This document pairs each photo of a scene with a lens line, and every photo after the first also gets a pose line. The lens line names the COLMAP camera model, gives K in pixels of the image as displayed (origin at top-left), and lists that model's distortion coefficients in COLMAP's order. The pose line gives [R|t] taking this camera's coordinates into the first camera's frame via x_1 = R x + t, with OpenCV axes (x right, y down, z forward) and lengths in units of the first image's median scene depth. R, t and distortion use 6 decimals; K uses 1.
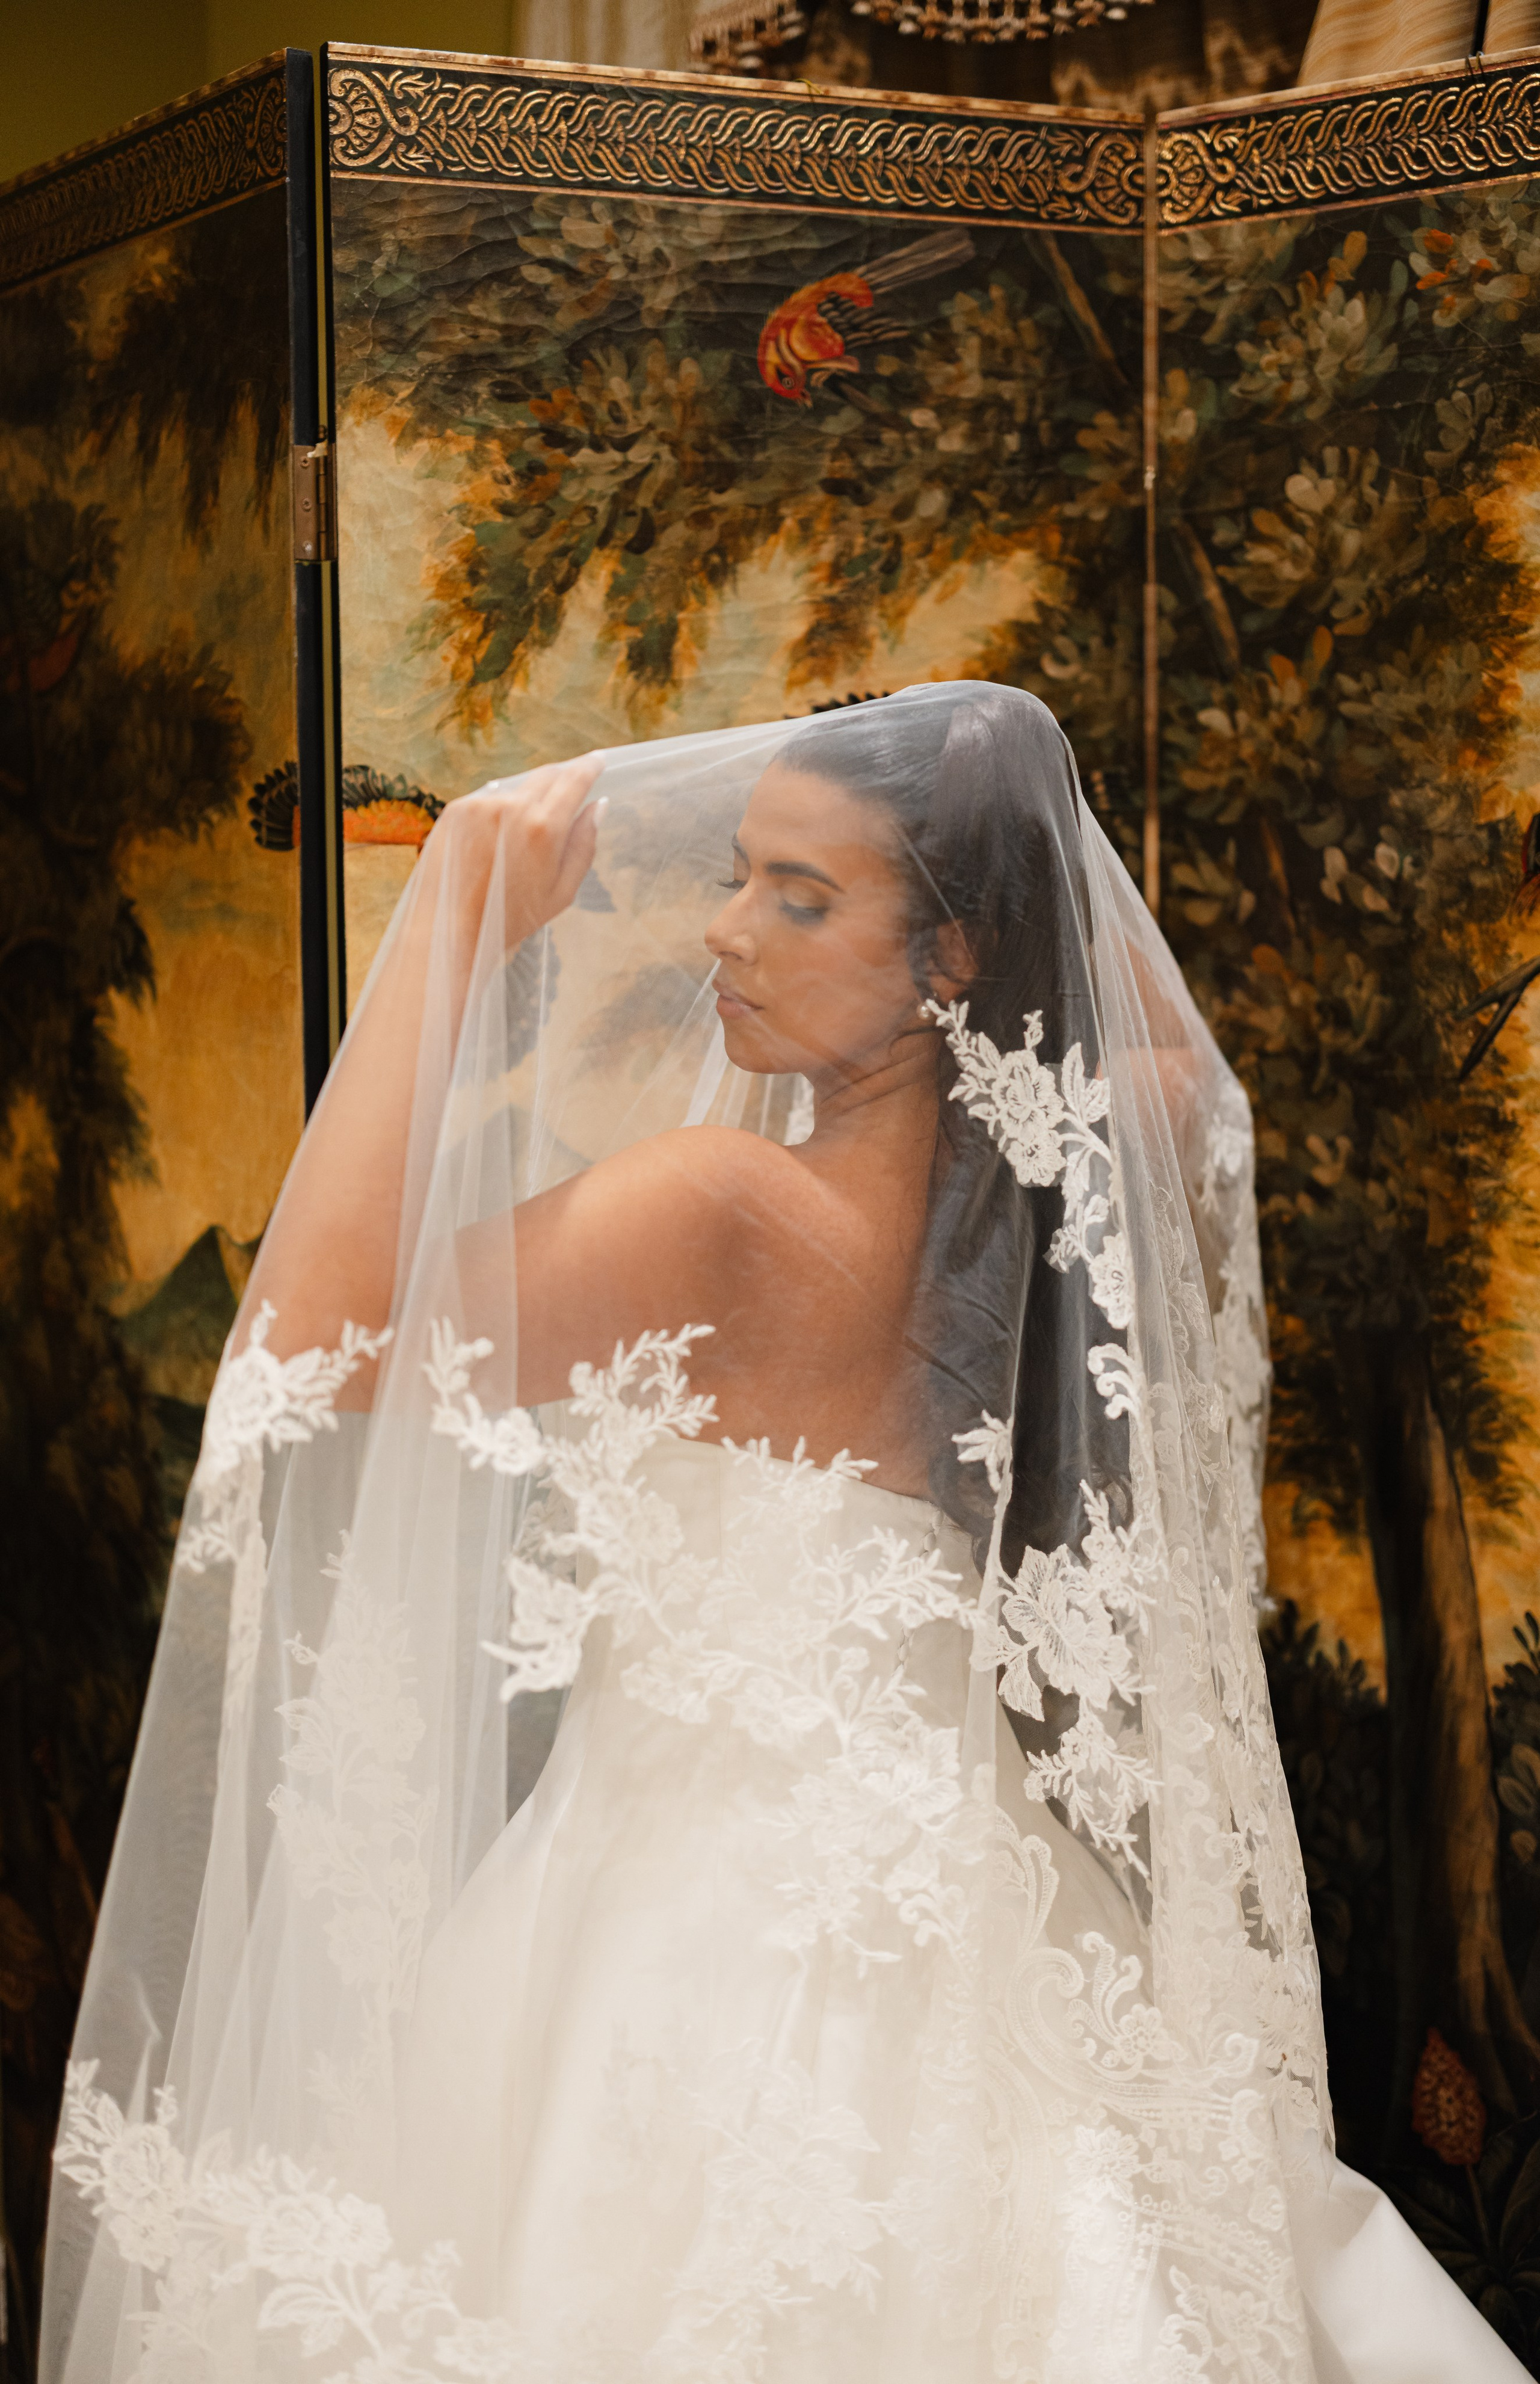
lens RADIAL K [[3637.1, 0, 795.9], [0, 3637.1, 1182.7], [0, 0, 1]] dist [0.020868, 0.000000]
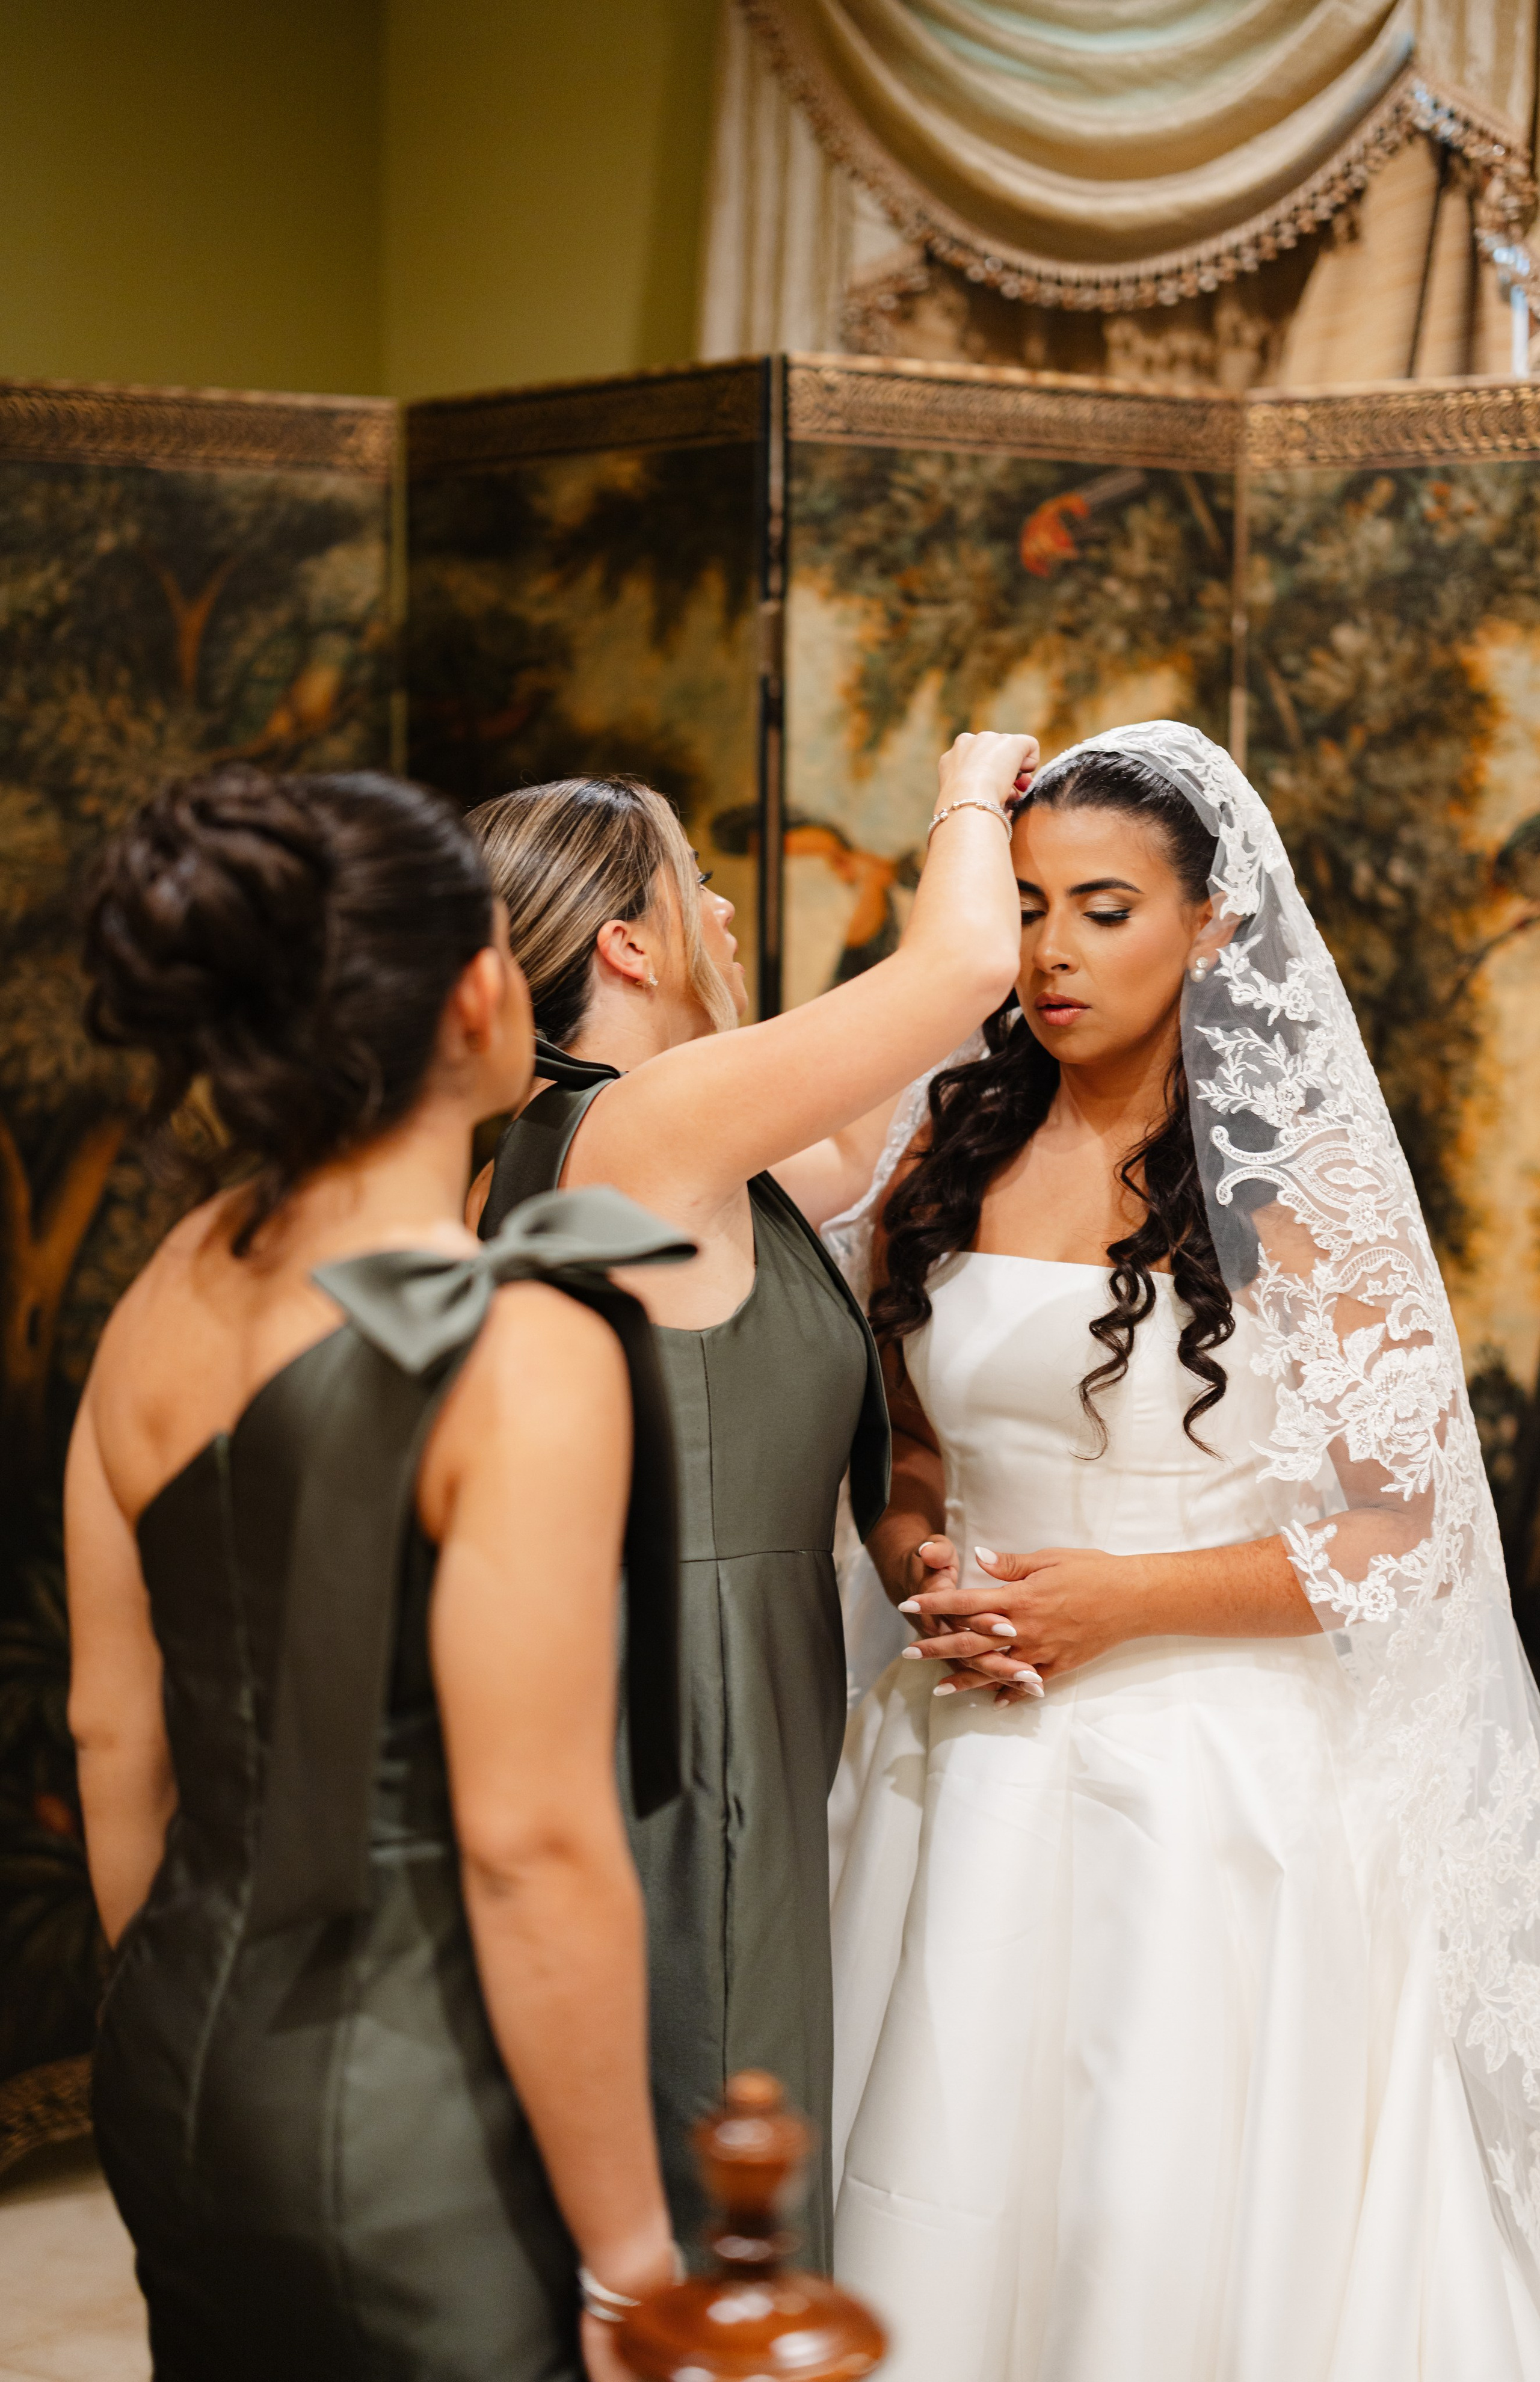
lens RADIAL K [[3634.2, 0, 741.9], [0, 3634.2, 1164.8], [0, 0, 1]] dist [0.020868, 0.000000]
pose [[0.984918, -0.000206, 0.173023, -0.399424], [-0.002589, 0.999870, 0.015931, 0.015464], [-0.173004, -0.016138, 0.984789, -0.529699]]
